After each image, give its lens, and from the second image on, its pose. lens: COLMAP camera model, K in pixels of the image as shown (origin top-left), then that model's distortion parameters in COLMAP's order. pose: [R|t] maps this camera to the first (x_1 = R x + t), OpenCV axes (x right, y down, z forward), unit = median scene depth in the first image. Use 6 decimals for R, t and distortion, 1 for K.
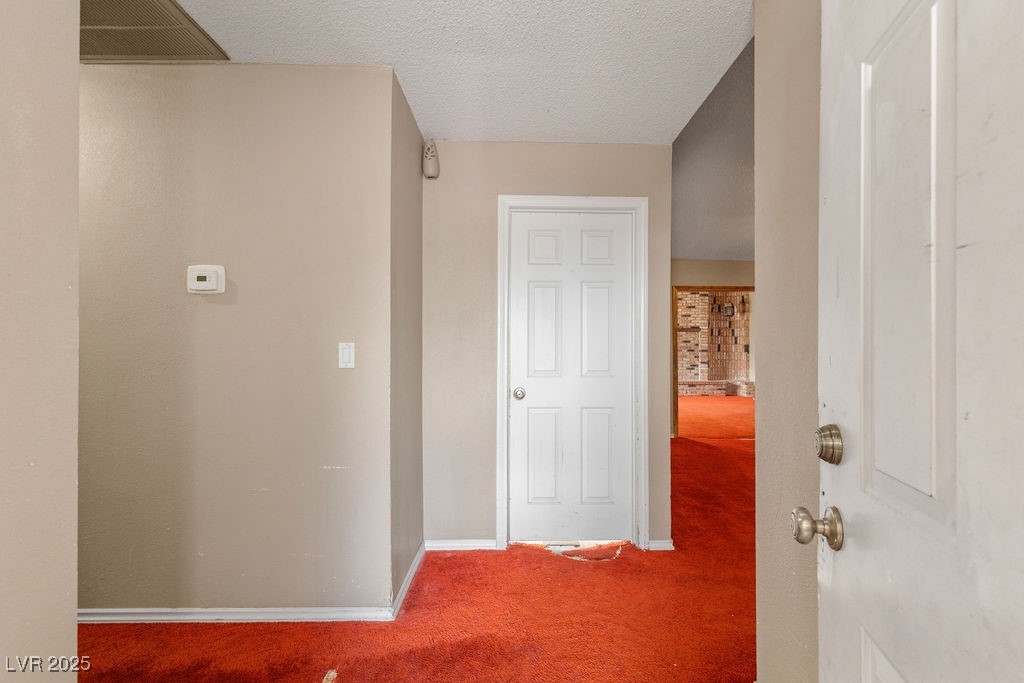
lens RADIAL K [[469.7, 0, 514.5], [0, 469.7, 345.4], [0, 0, 1]] dist [-0.005014, -0.000701]
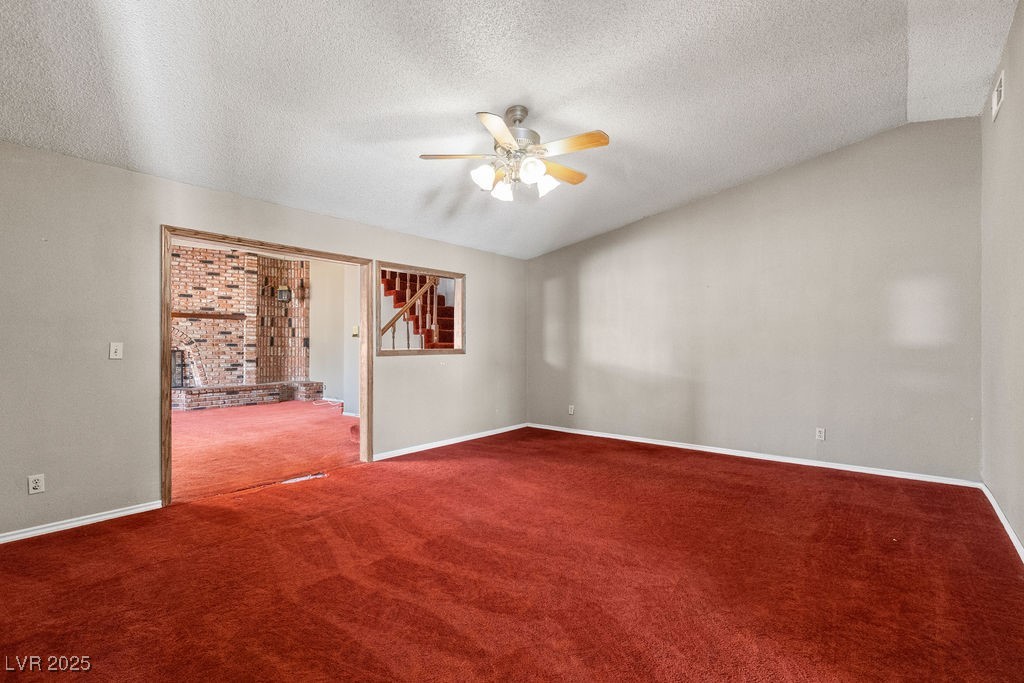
lens RADIAL K [[469.7, 0, 513.9], [0, 469.7, 342.3], [0, 0, 1]] dist [-0.005014, -0.000701]
pose [[0.648277, 0.002213, 0.761401, 0.099992], [-0.006023, 0.999979, 0.002222, 0.002164], [-0.761381, -0.006027, 0.648277, 0.179284]]
